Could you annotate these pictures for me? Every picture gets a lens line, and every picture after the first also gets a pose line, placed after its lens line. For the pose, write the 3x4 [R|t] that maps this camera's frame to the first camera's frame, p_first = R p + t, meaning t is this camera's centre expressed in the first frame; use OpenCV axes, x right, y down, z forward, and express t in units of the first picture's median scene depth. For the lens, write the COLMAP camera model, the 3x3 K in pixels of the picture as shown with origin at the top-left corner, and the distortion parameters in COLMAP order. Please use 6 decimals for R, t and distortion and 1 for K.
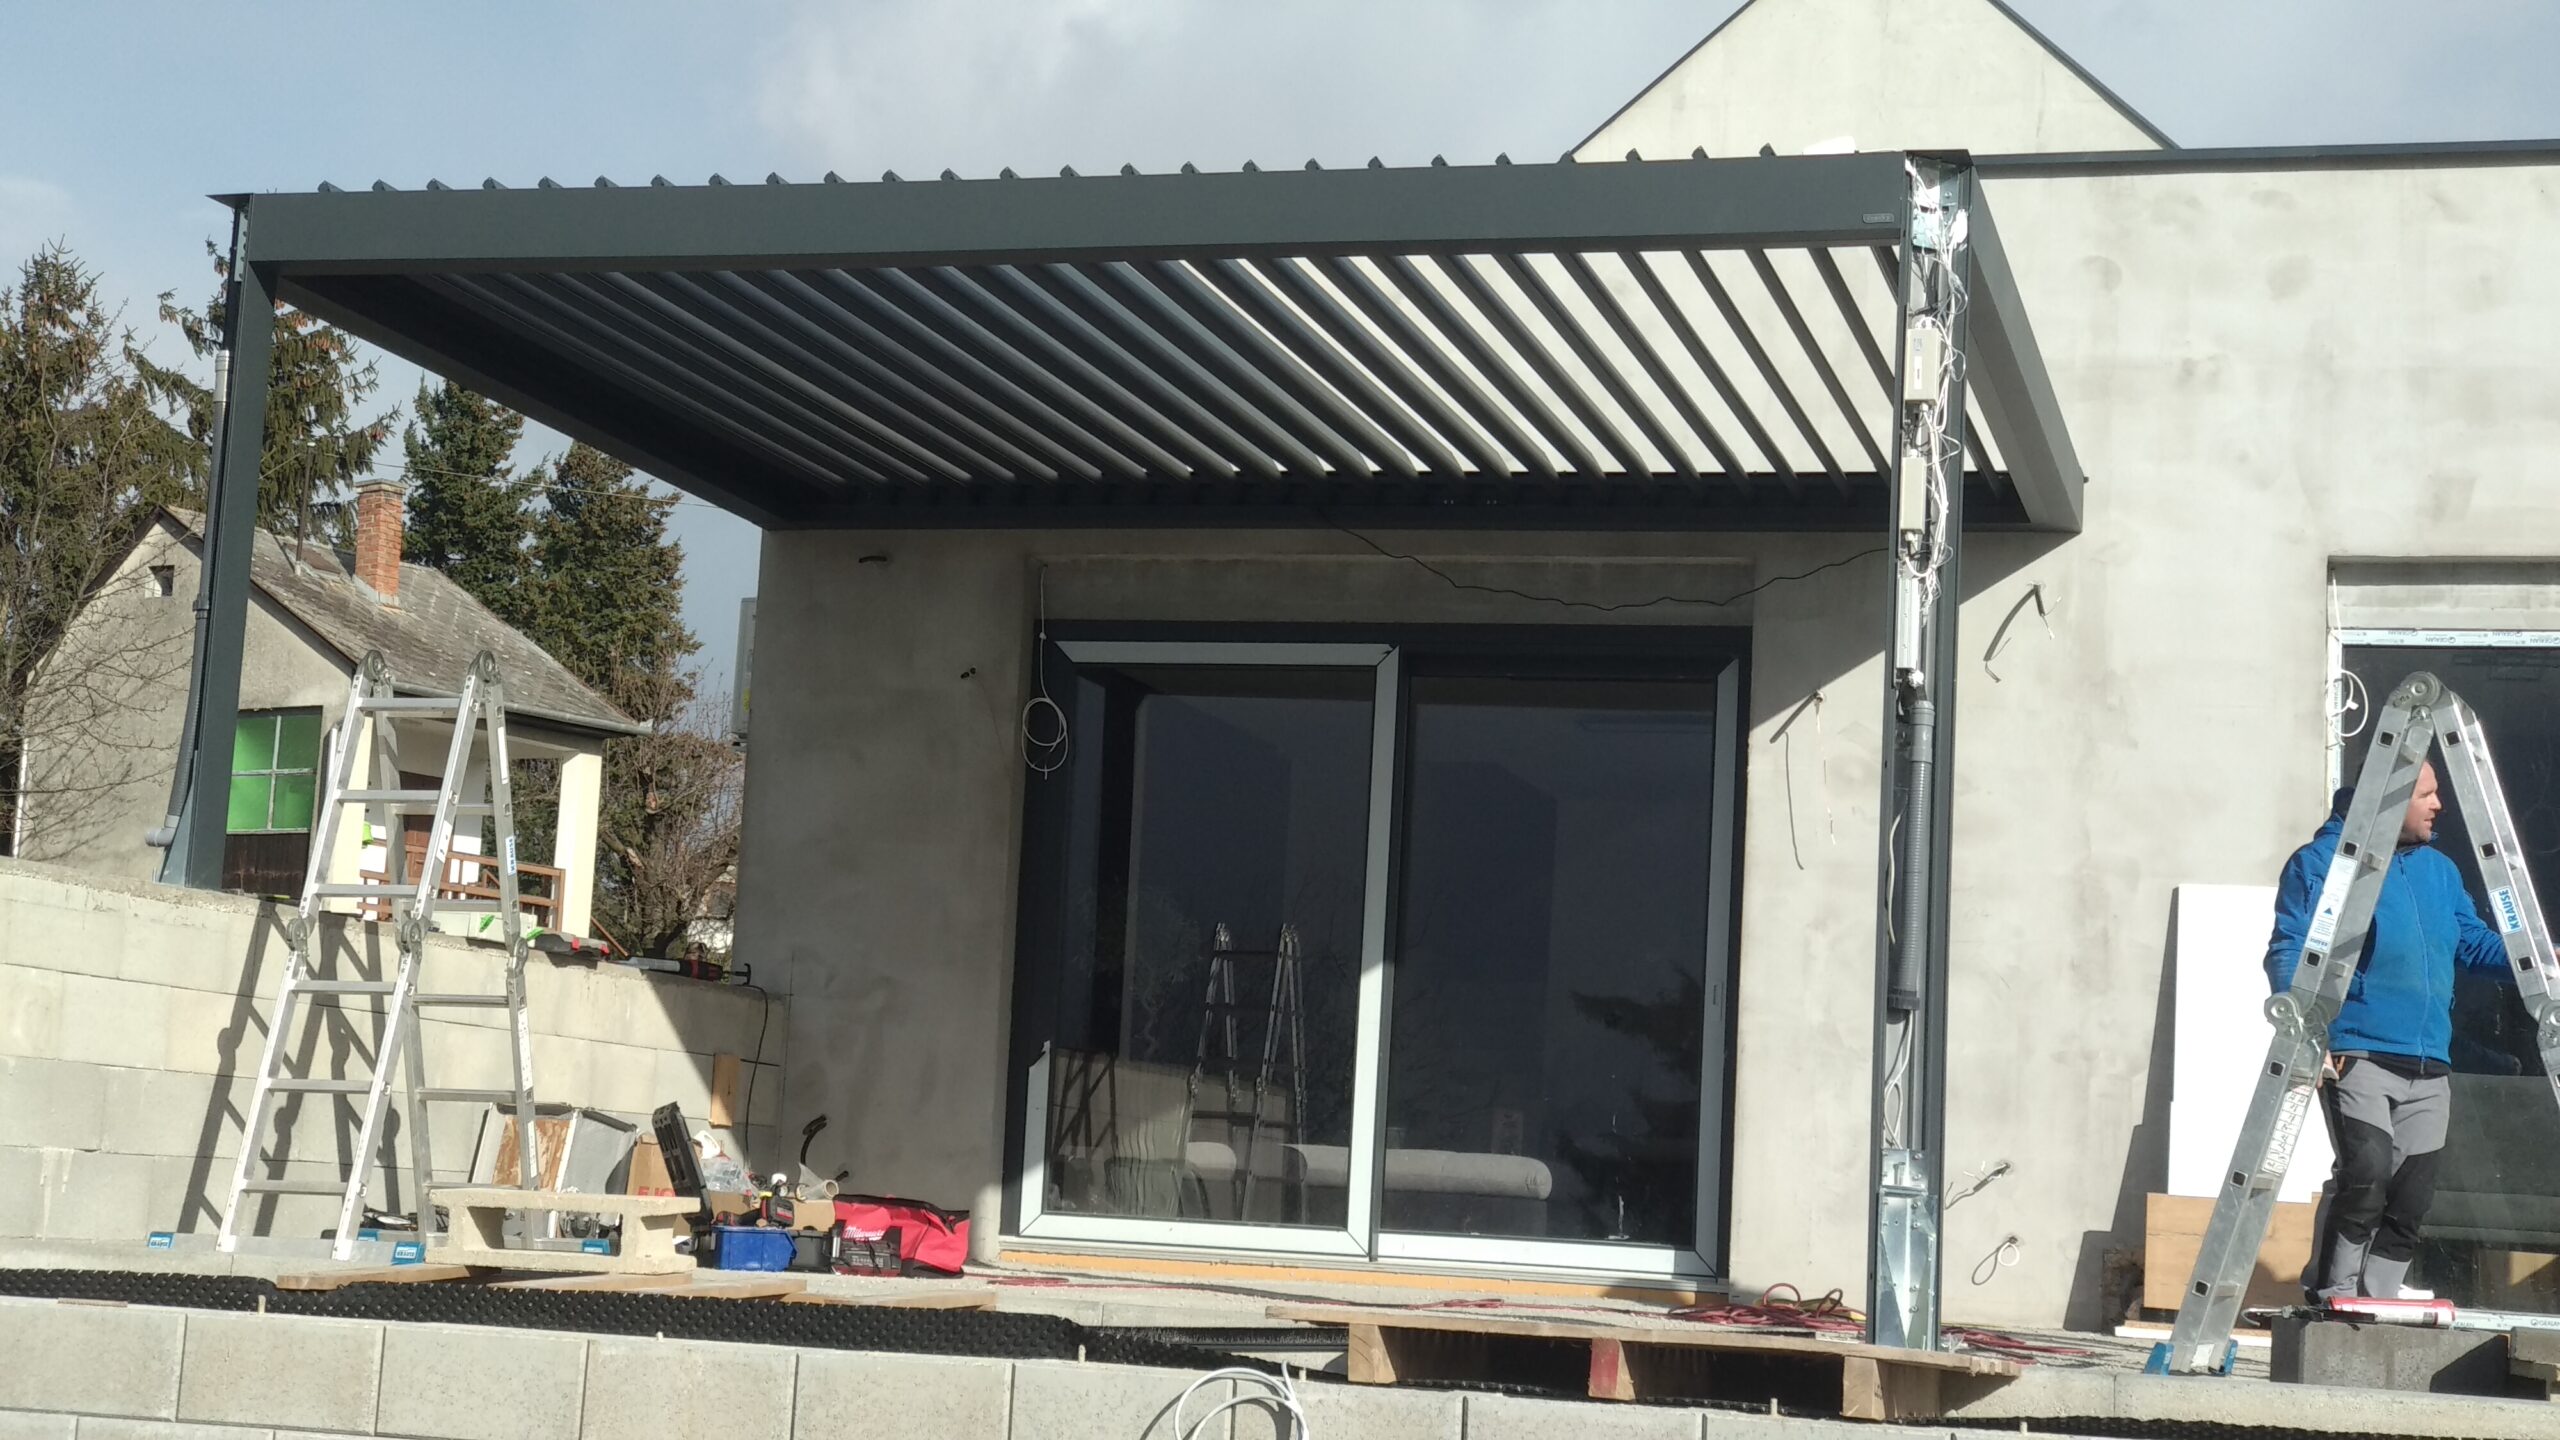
lens RADIAL K [[3728.9, 0, 1253.3], [0, 3728.9, 667.3], [0, 0, 1]] dist [0.271276, -1.061385]
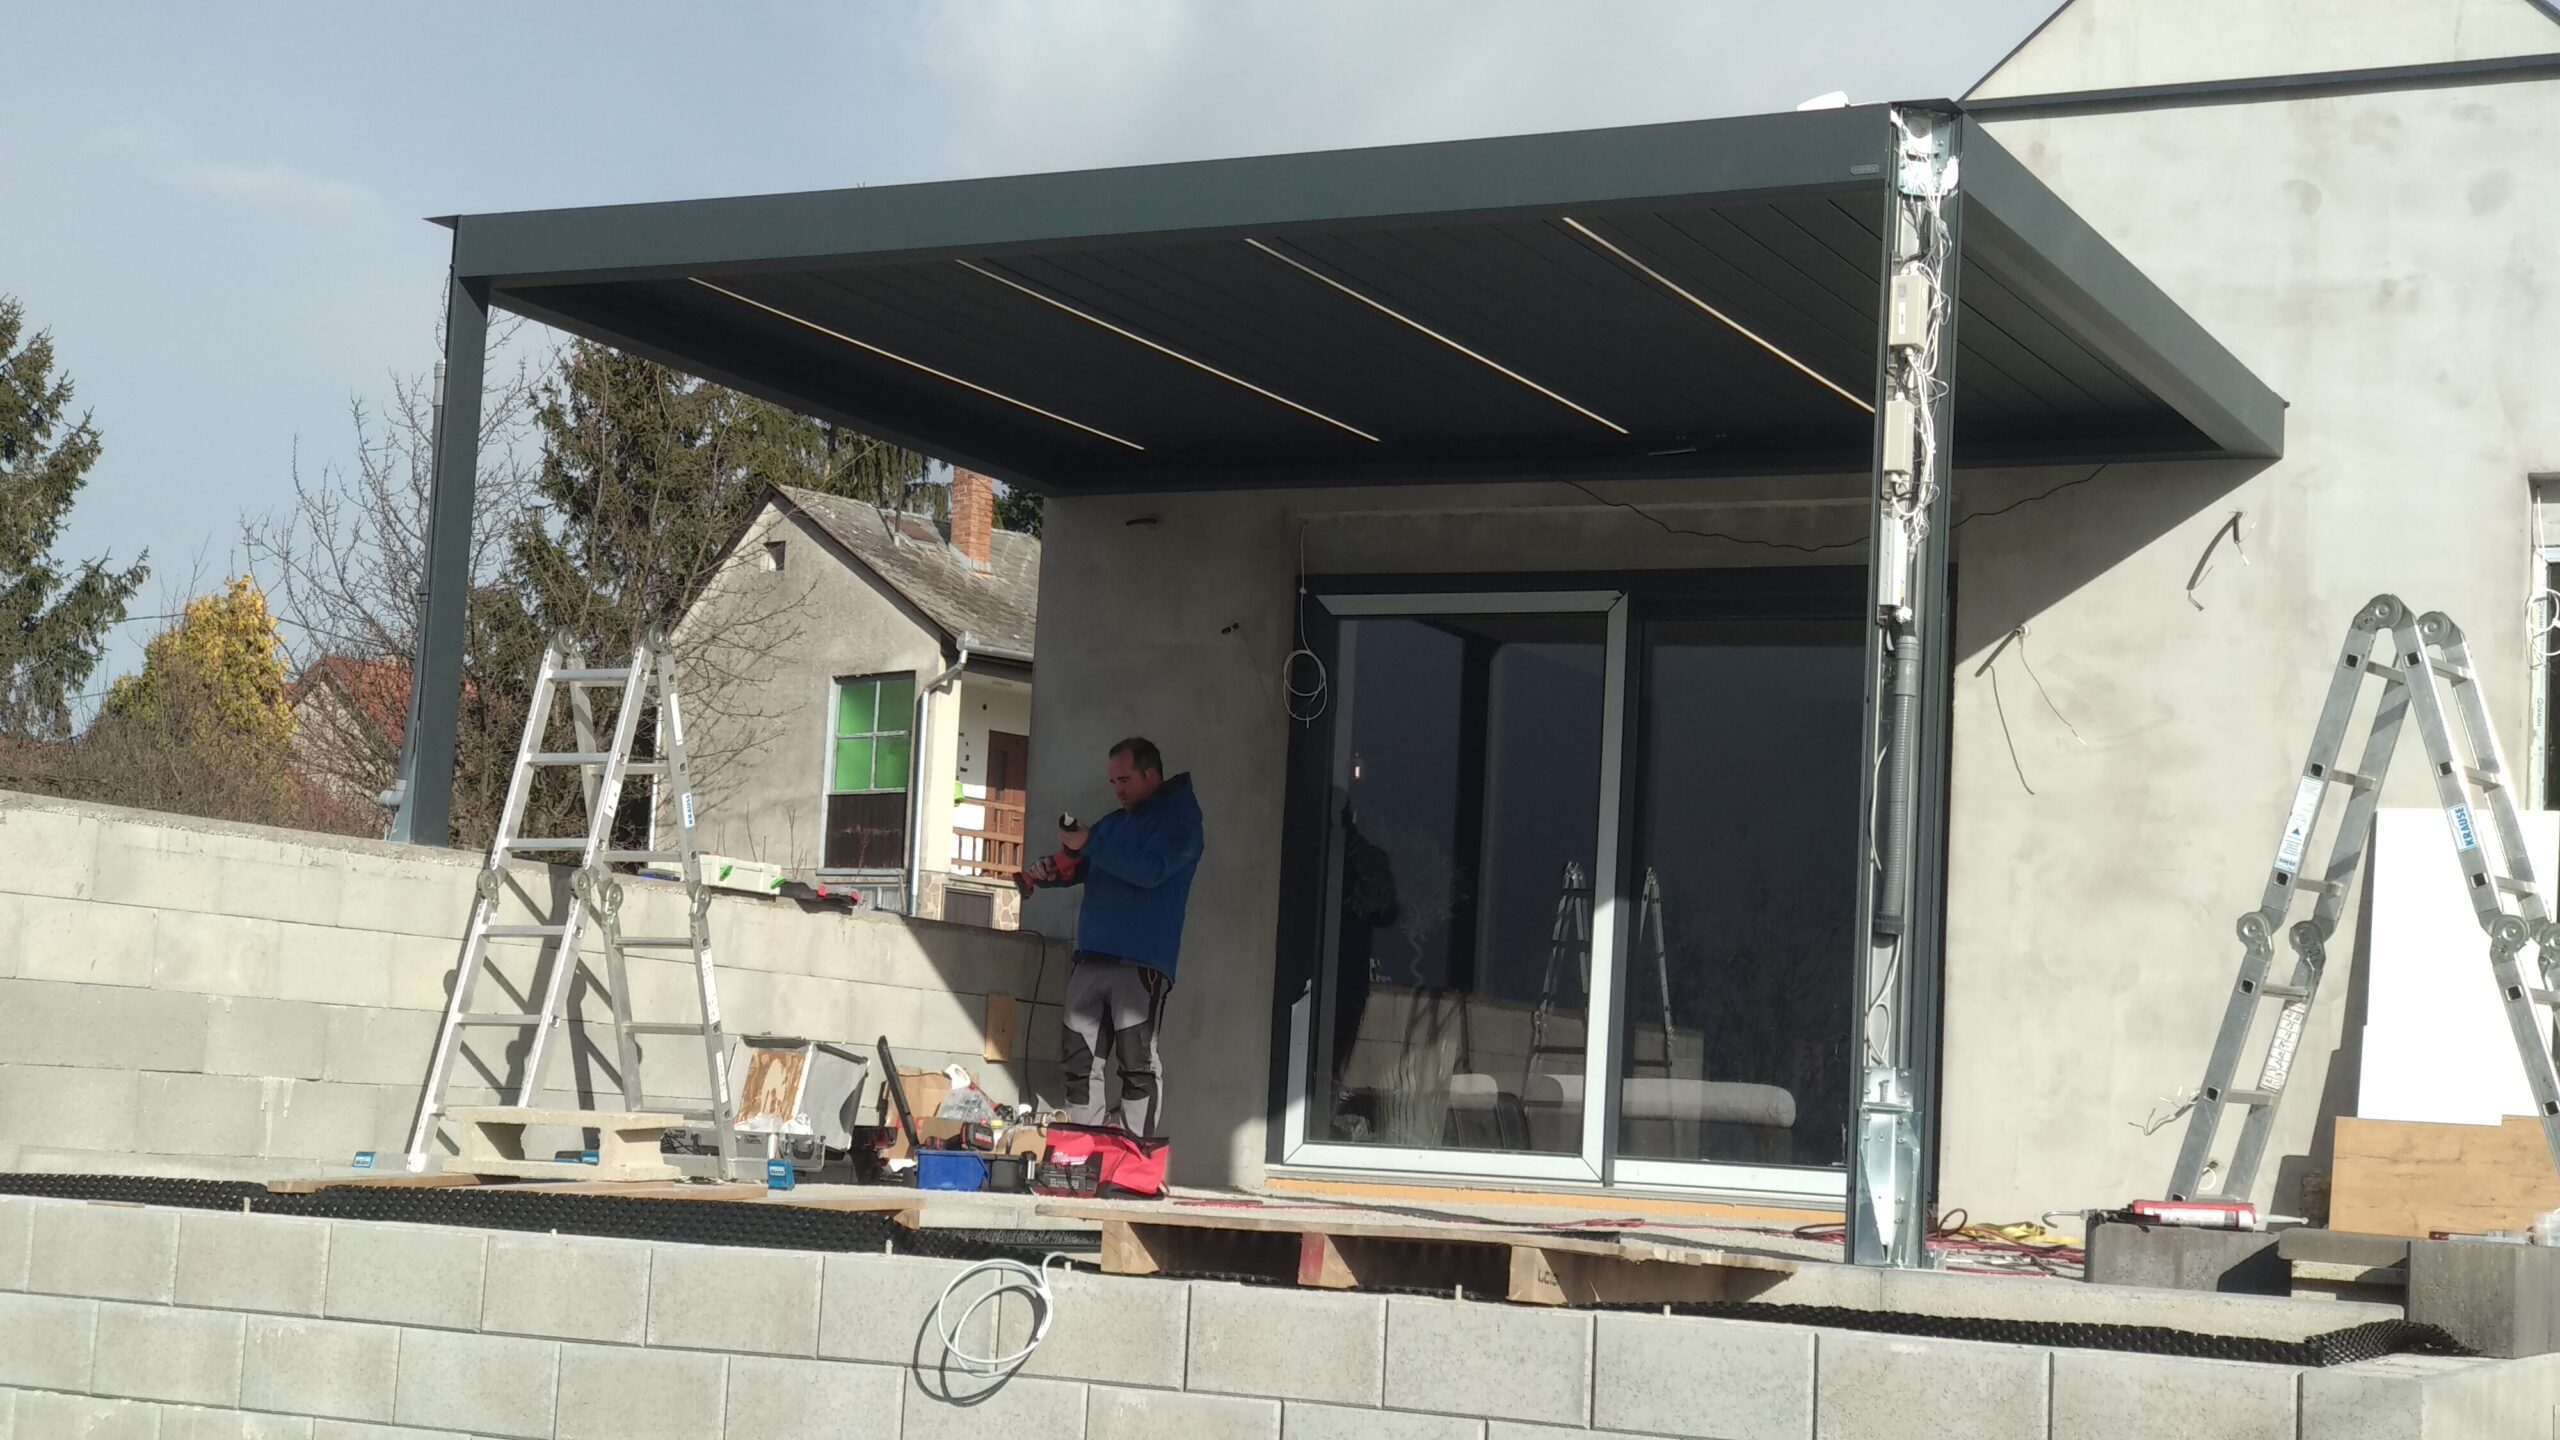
lens RADIAL K [[3746.1, 0, 1267.0], [0, 3746.1, 713.8], [0, 0, 1]] dist [0.249644, -1.006629]
pose [[0.983294, -0.023120, -0.180548, 0.137657], [0.027901, 0.999323, 0.023986, 0.000260], [0.179871, -0.028623, 0.983274, -0.038431]]
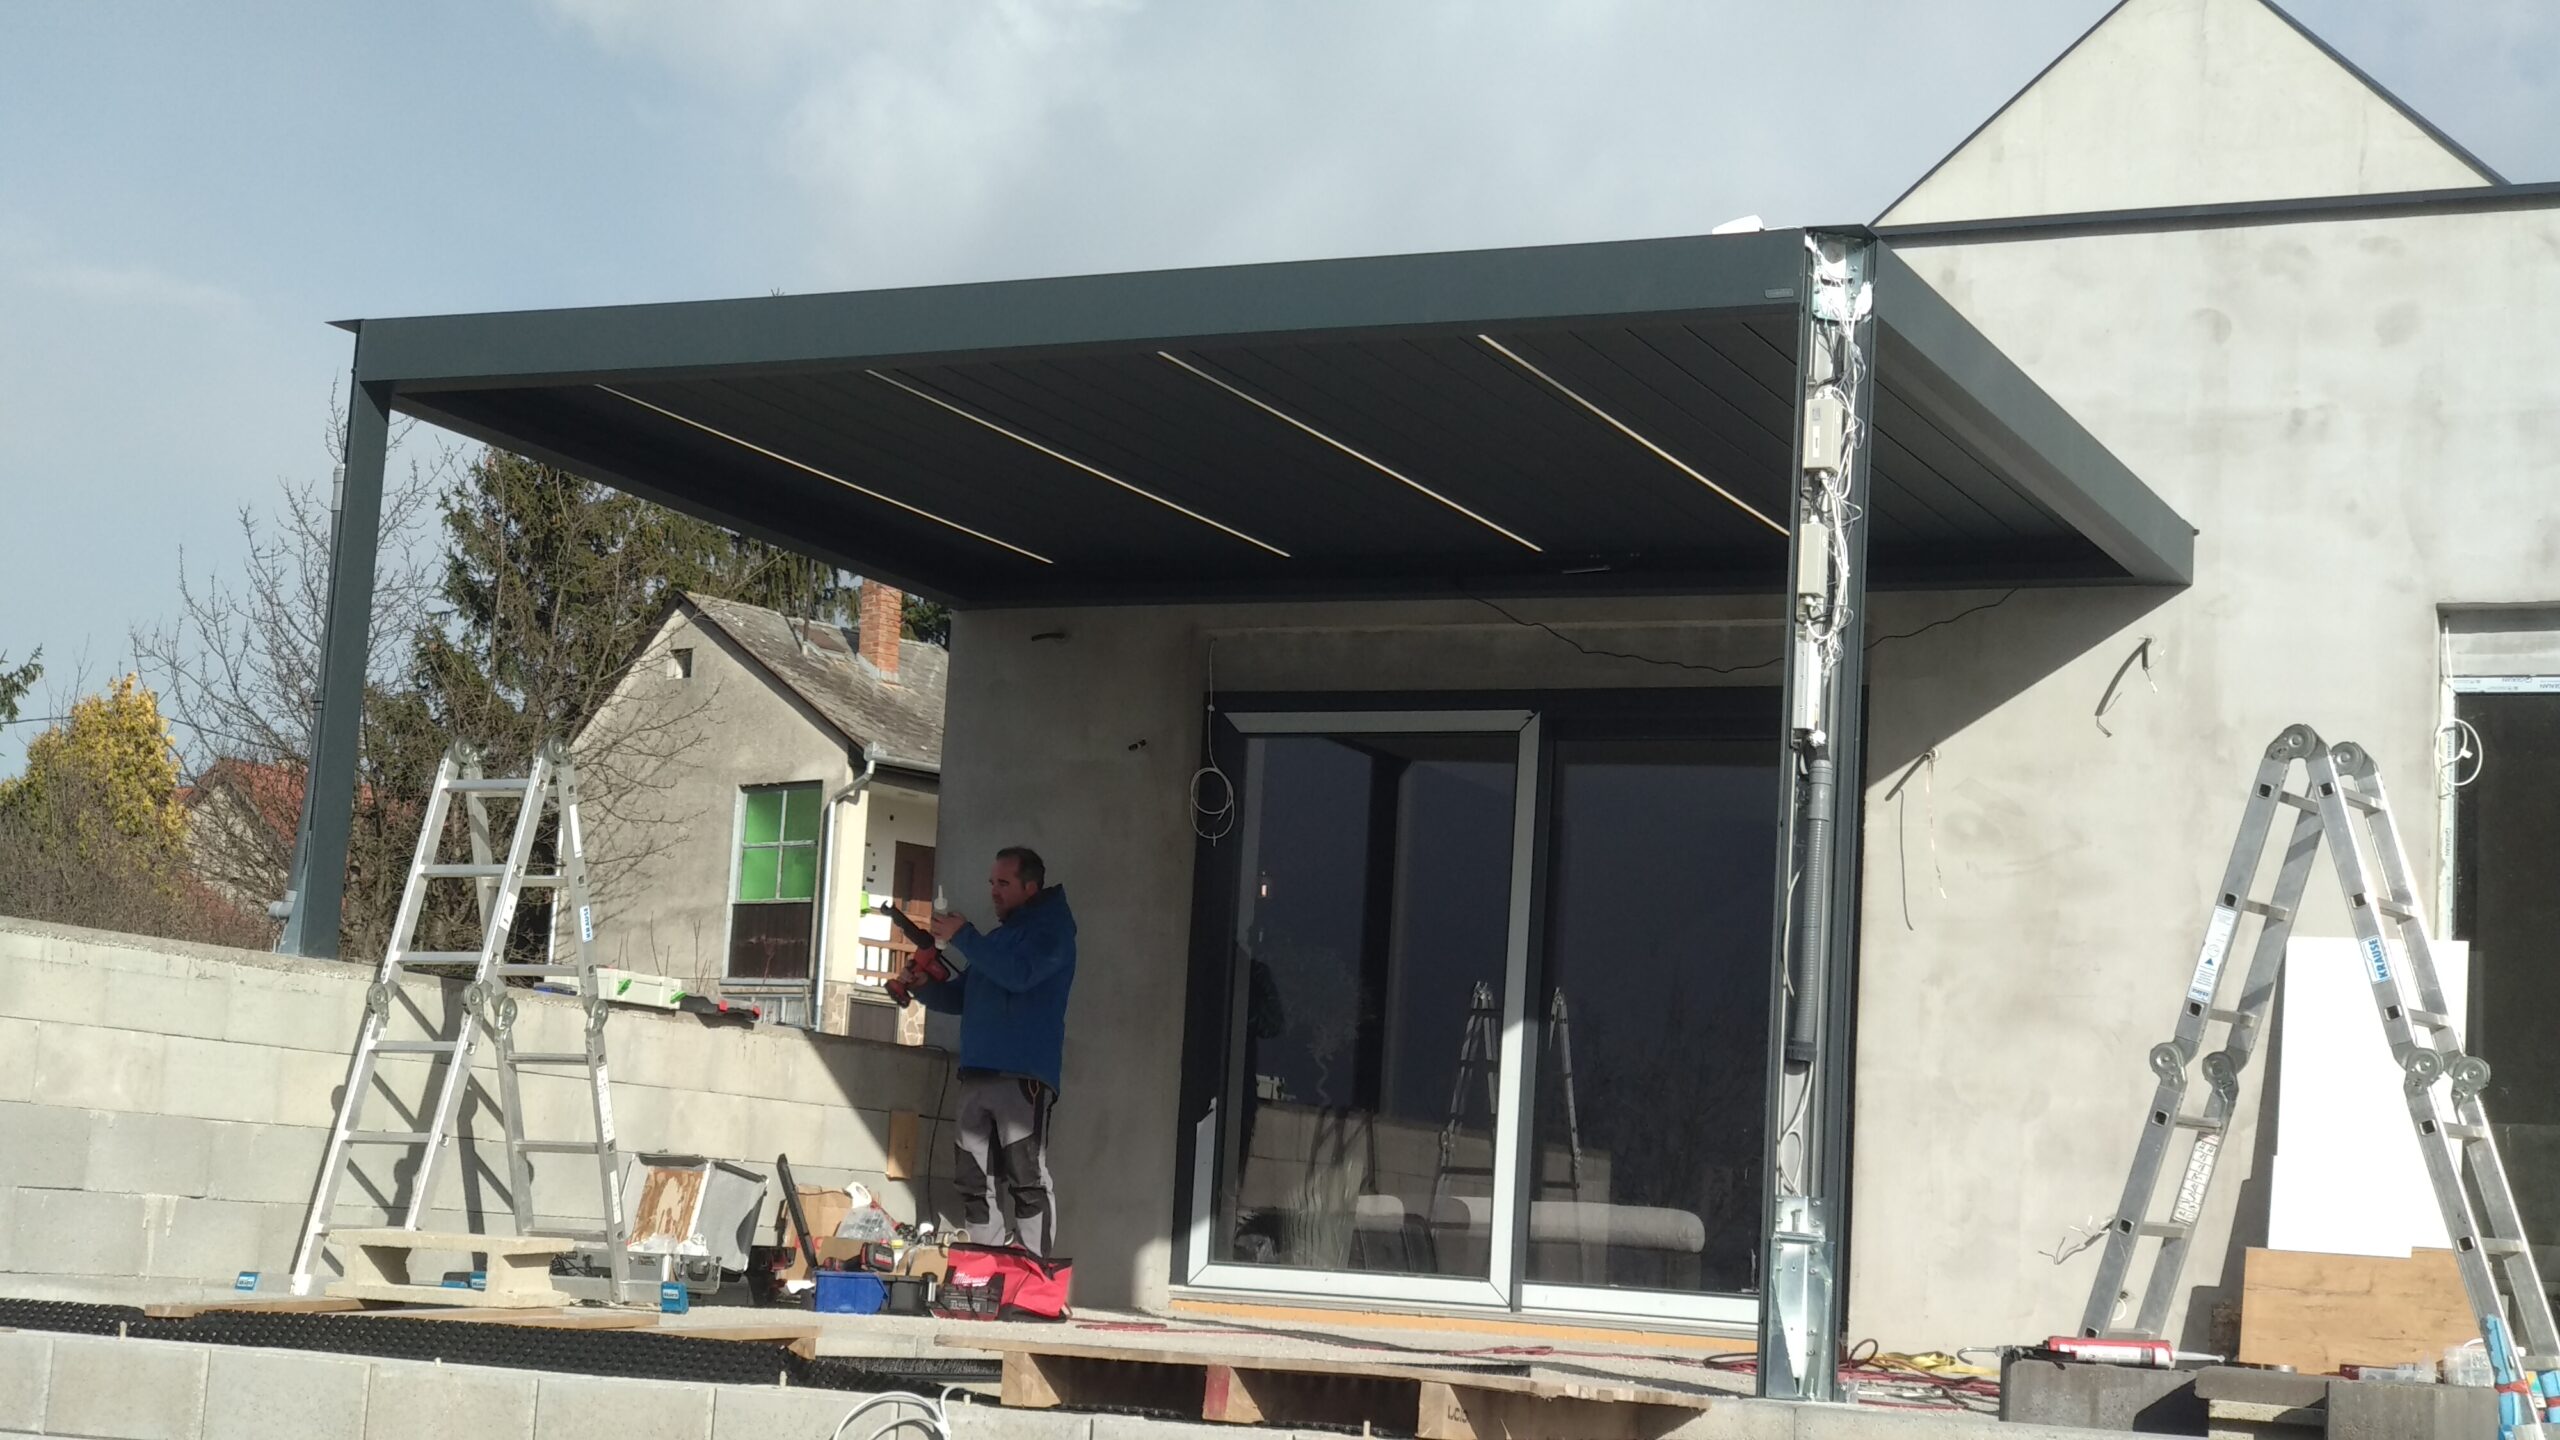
lens RADIAL K [[3746.1, 0, 1267.0], [0, 3746.1, 713.8], [0, 0, 1]] dist [0.249644, -1.006629]
pose [[0.987590, -0.018438, -0.155971, 0.135933], [0.017829, 0.999827, -0.005303, -0.000827], [0.156042, 0.002457, 0.987747, -0.030248]]
